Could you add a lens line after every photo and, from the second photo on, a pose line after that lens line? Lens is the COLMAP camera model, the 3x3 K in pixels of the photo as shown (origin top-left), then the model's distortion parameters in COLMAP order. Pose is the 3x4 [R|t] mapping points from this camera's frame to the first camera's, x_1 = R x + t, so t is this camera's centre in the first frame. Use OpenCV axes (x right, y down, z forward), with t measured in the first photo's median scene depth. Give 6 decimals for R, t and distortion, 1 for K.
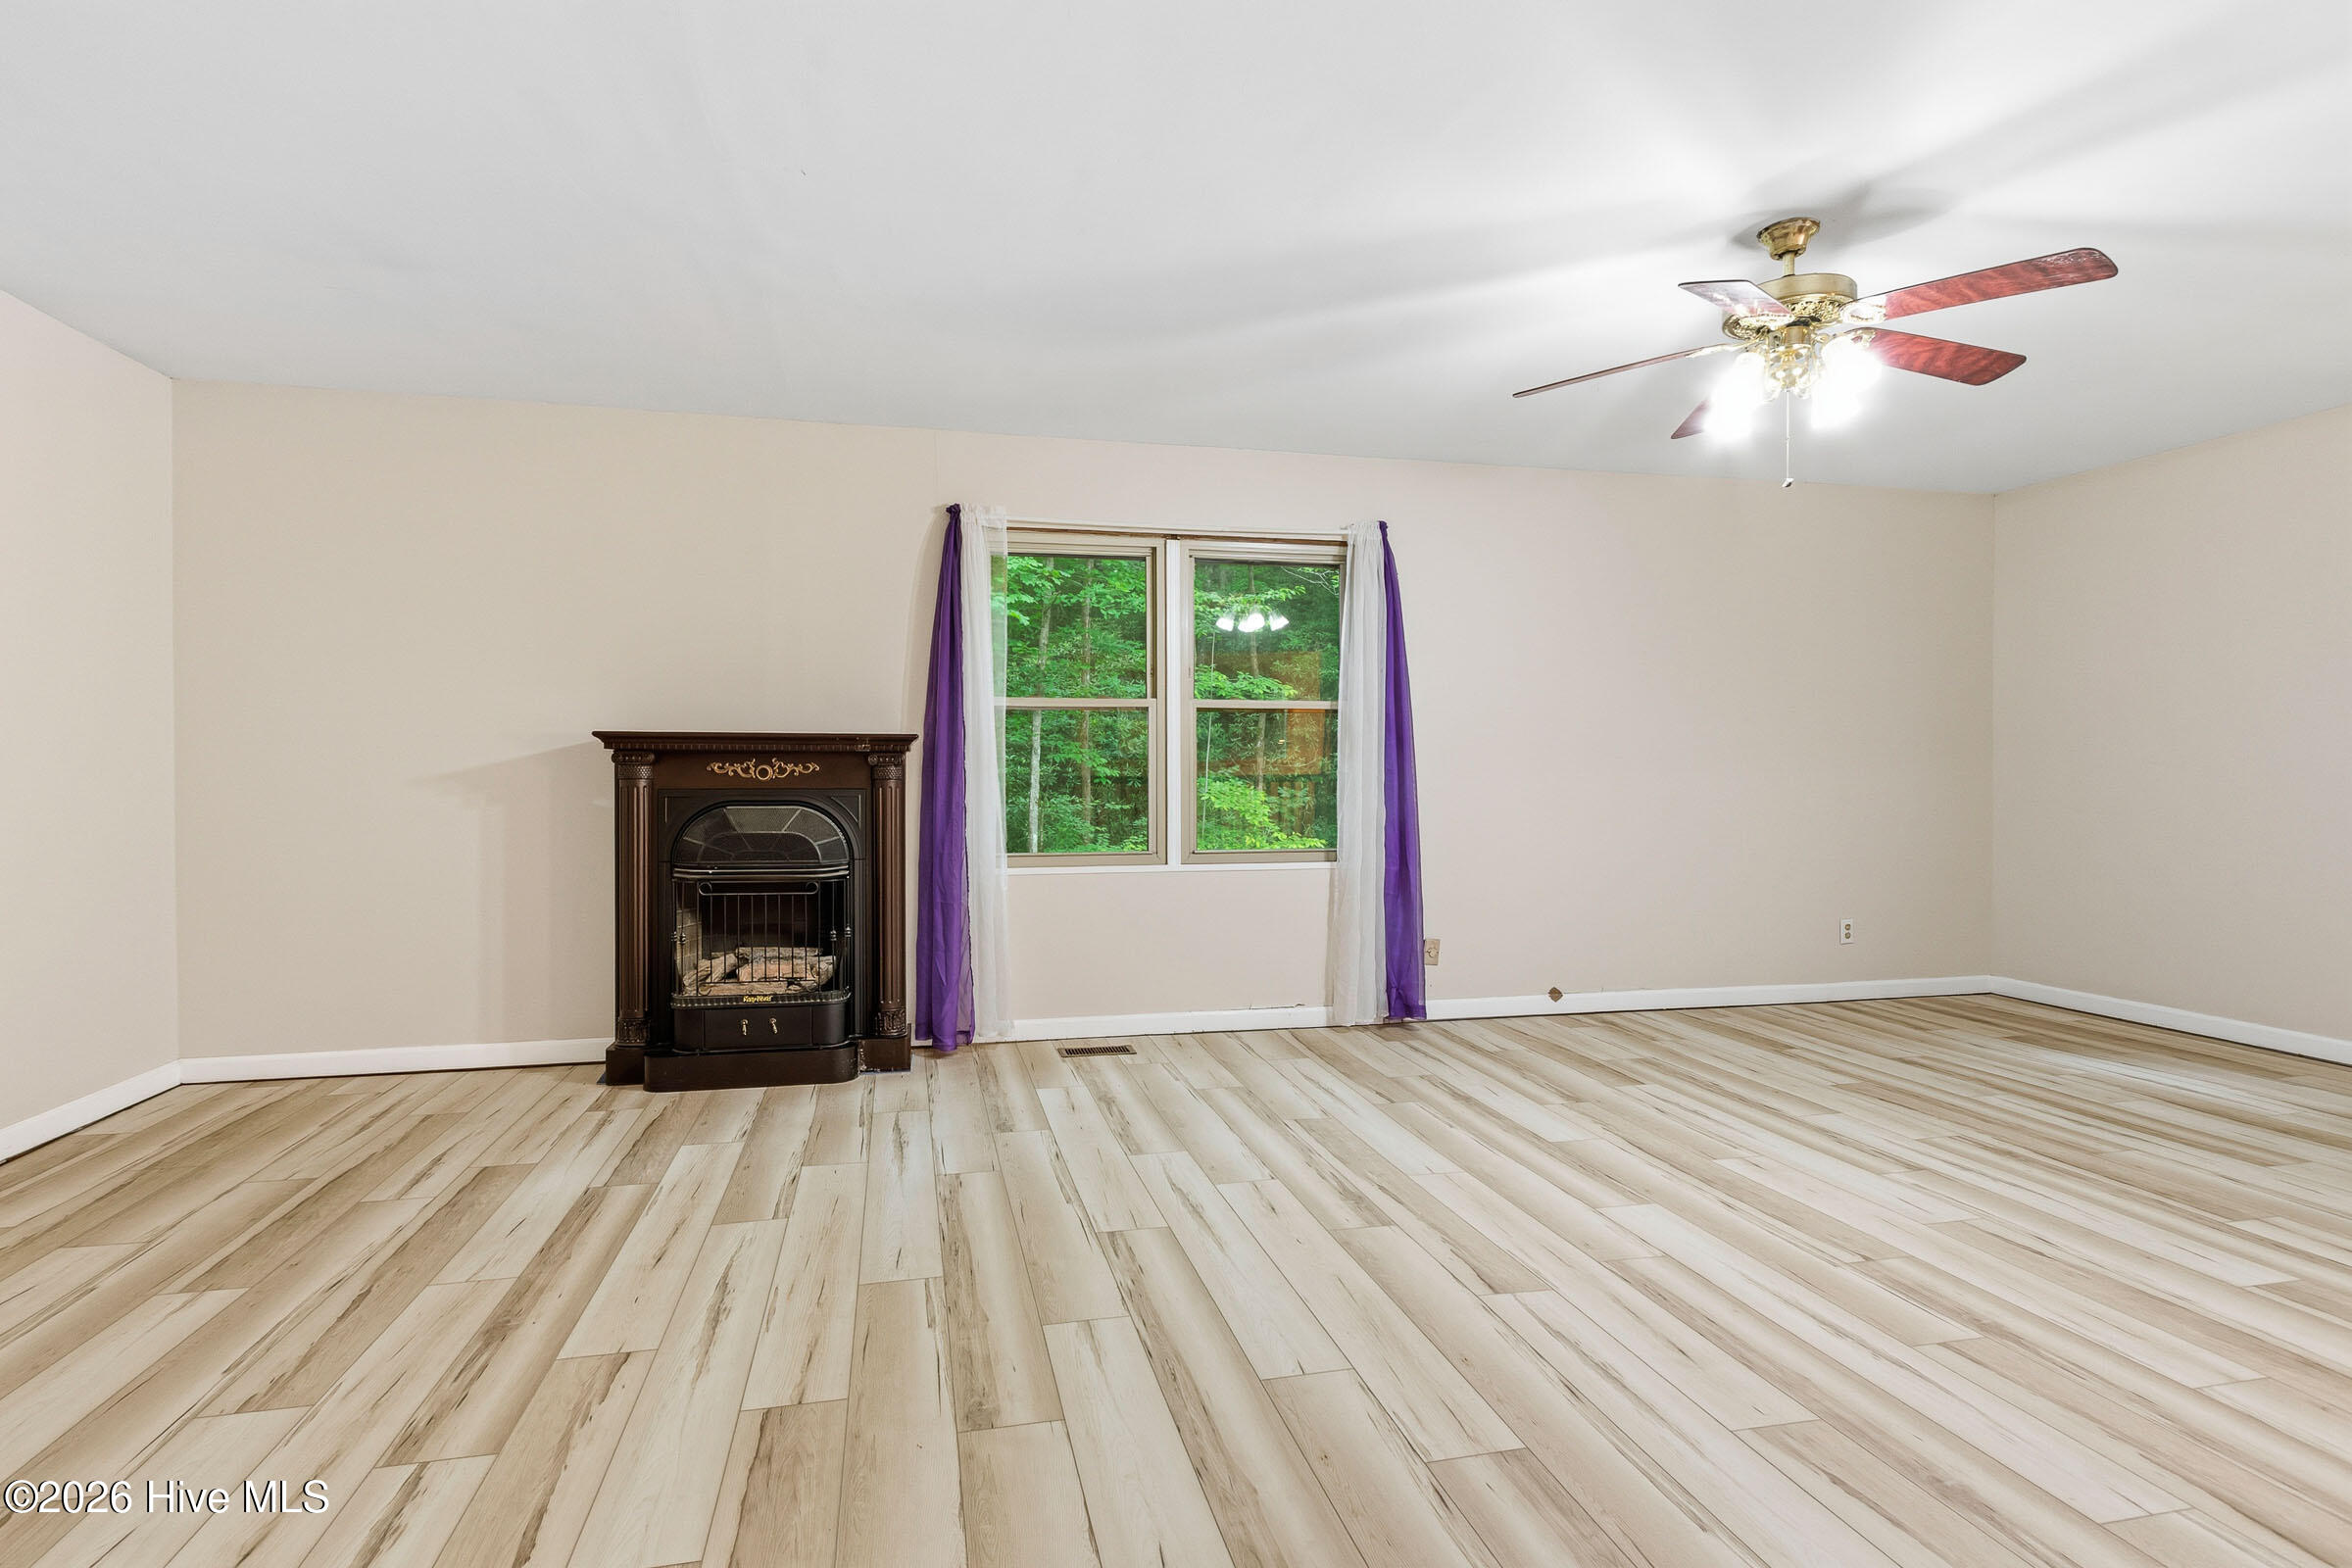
lens RADIAL K [[1120.7, 0, 1166.9], [0, 1120.7, 784.1], [0, 0, 1]] dist [0.015355, -0.003746]
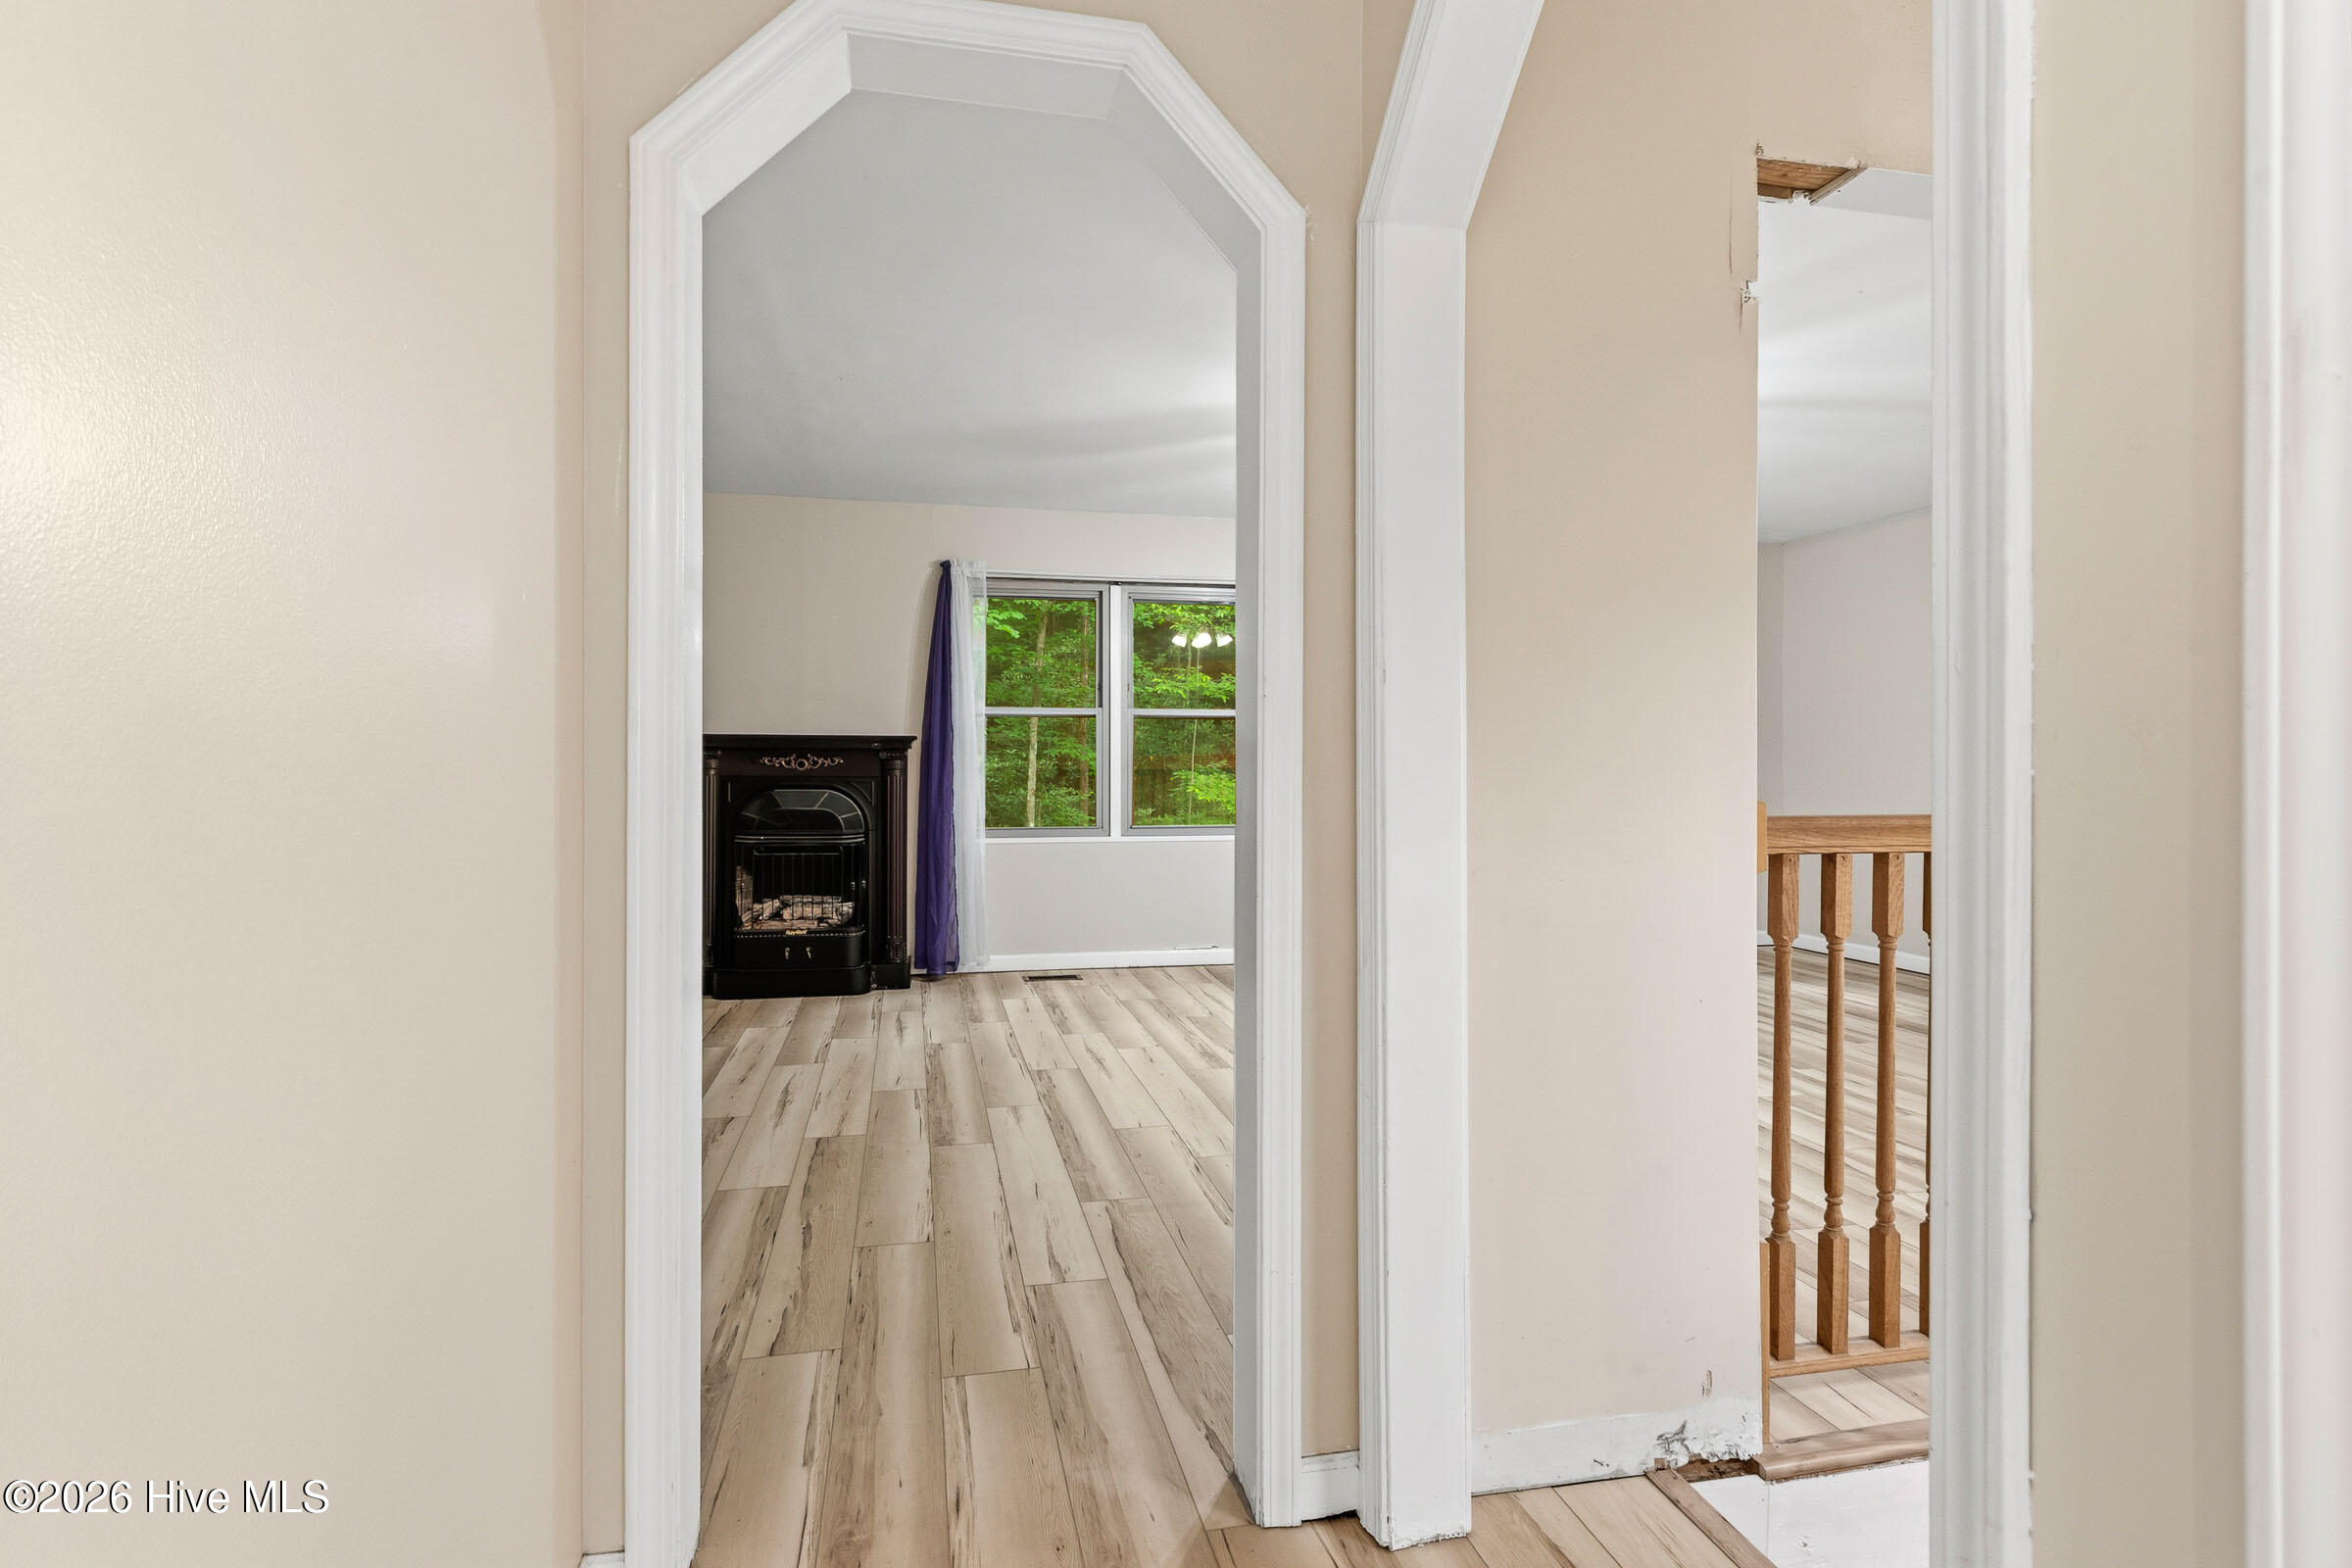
lens RADIAL K [[1120.7, 0, 1169.5], [0, 1120.7, 768.0], [0, 0, 1]] dist [0.015355, -0.003746]
pose [[0.999976, 0.002811, -0.006281, 0.099978], [-0.002869, 0.999954, -0.009194, 0.005632], [0.006255, 0.009212, 0.999938, -0.380842]]
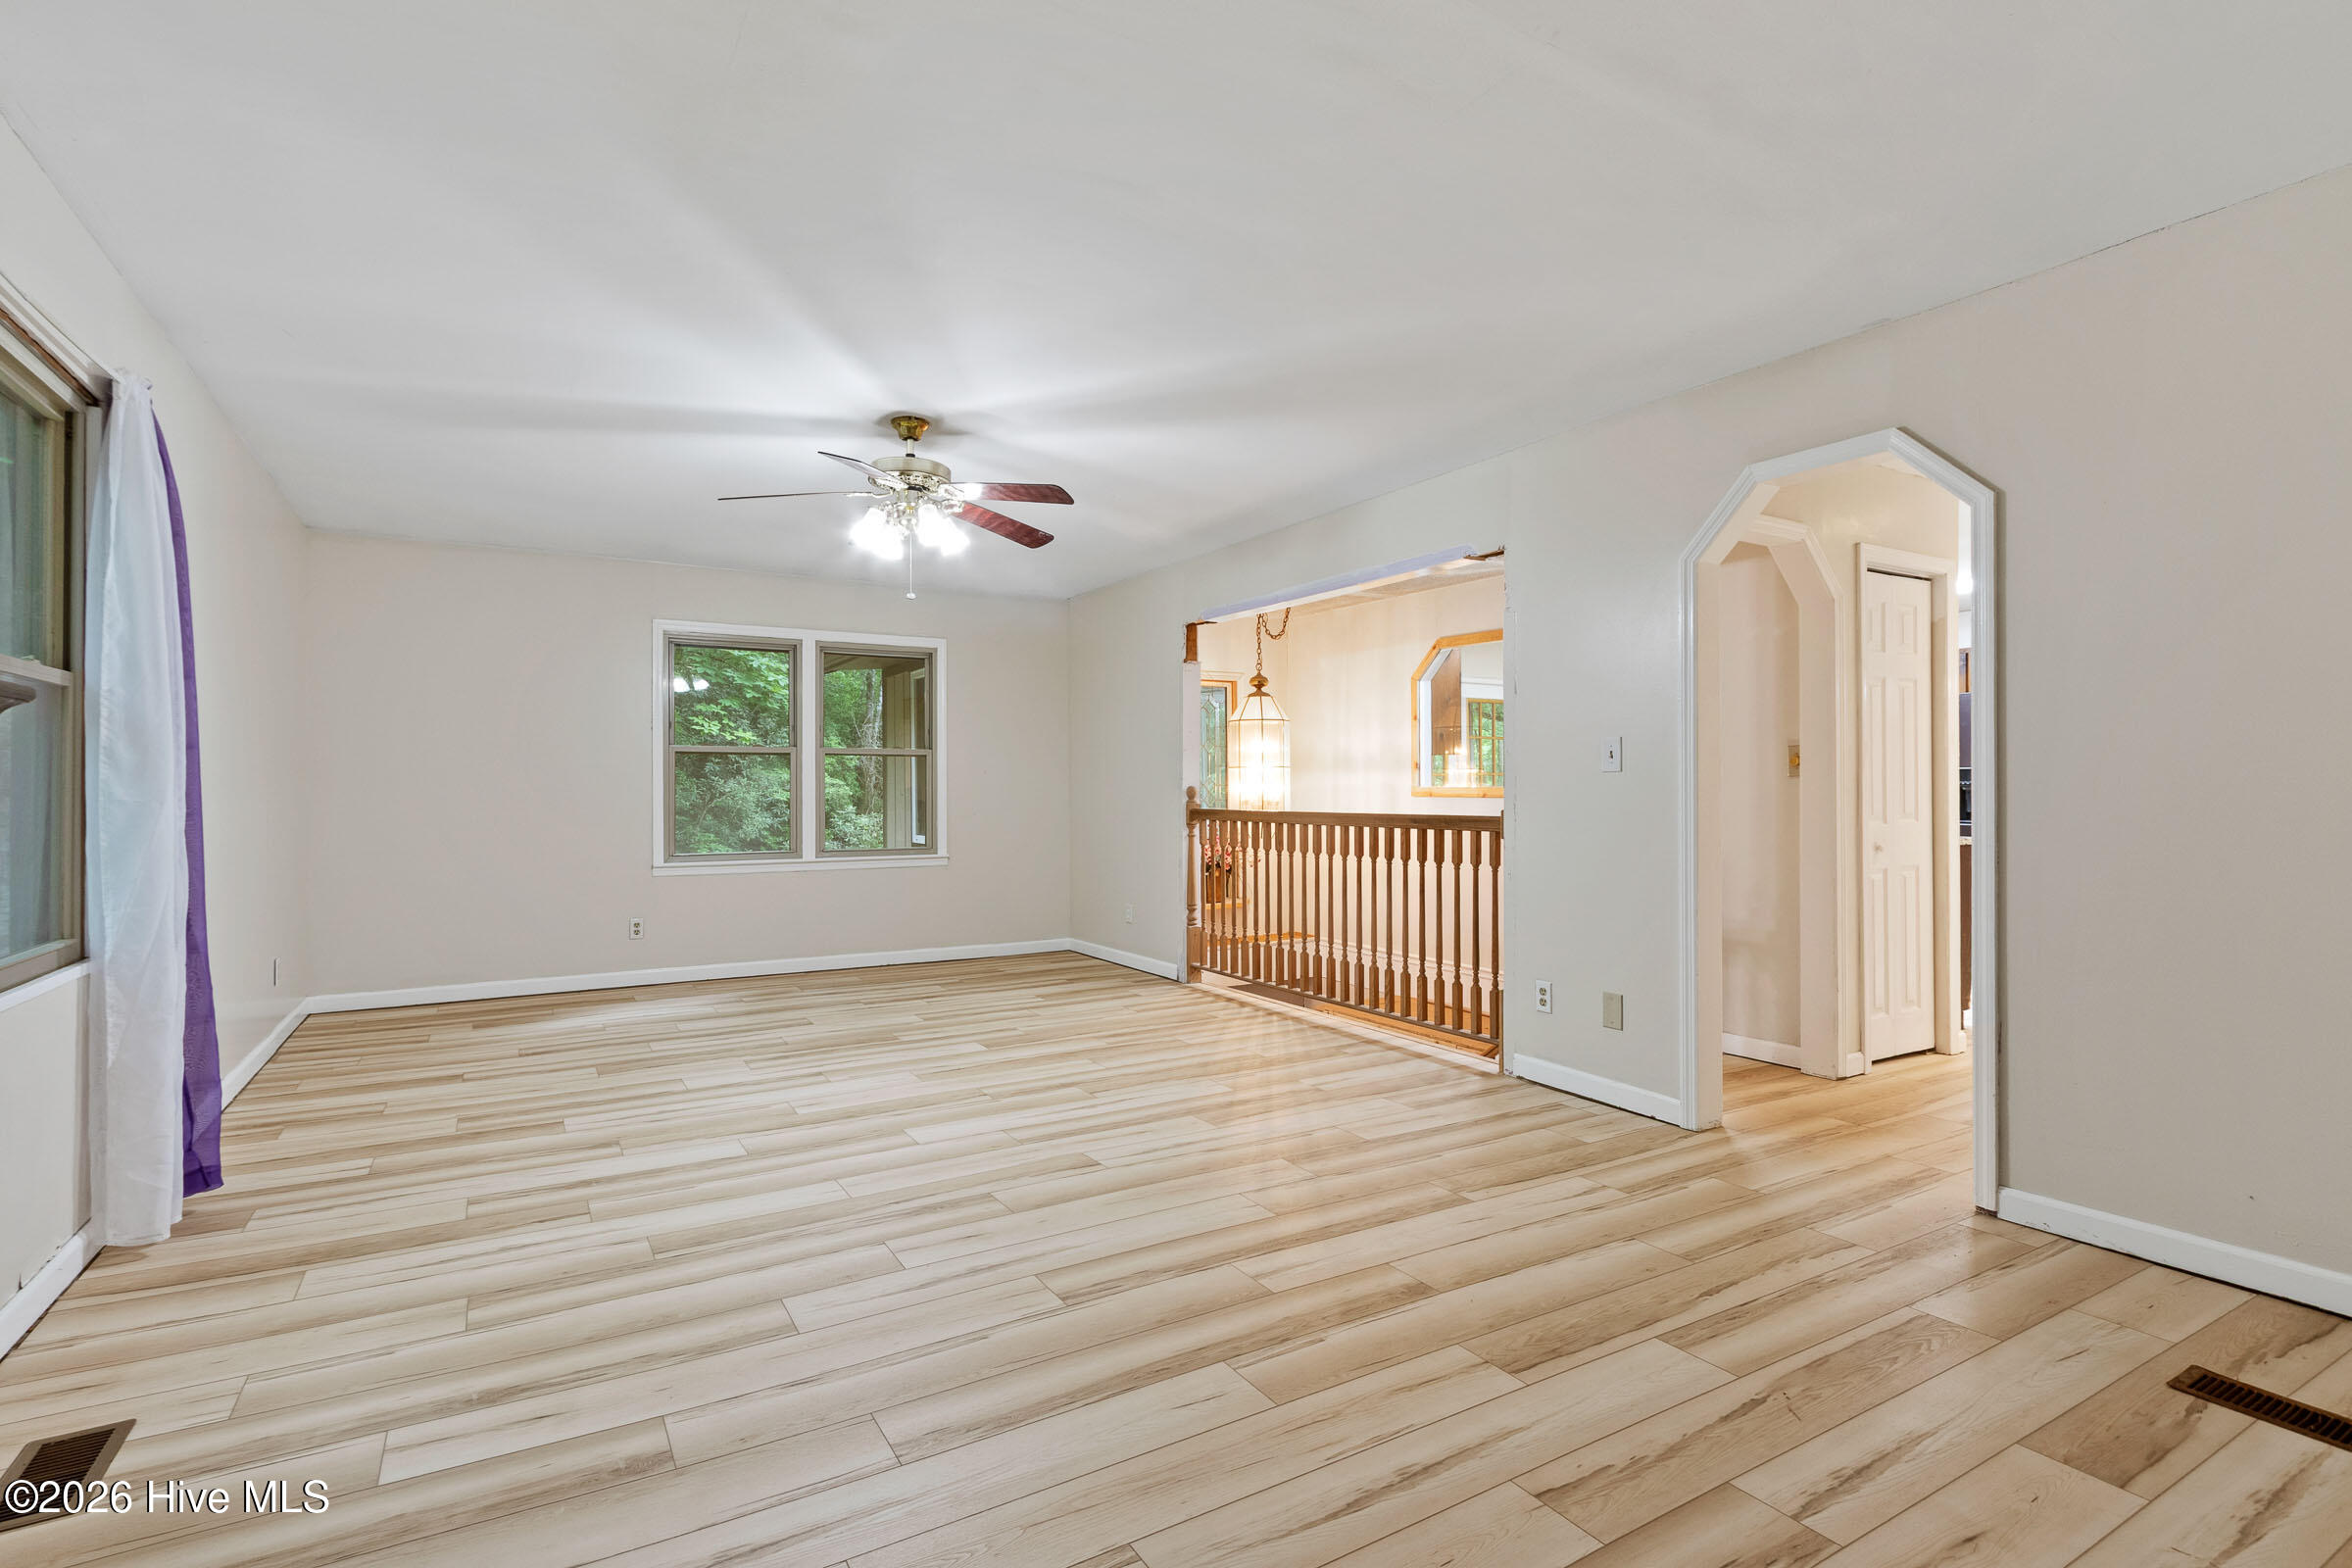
lens RADIAL K [[1120.7, 0, 1154.2], [0, 1120.7, 789.6], [0, 0, 1]] dist [0.015355, -0.003746]
pose [[-0.305991, 0.004293, 0.952025, -0.701705], [0.011391, 0.999935, -0.000848, -0.007098], [-0.951966, 0.010585, -0.306020, 0.901628]]
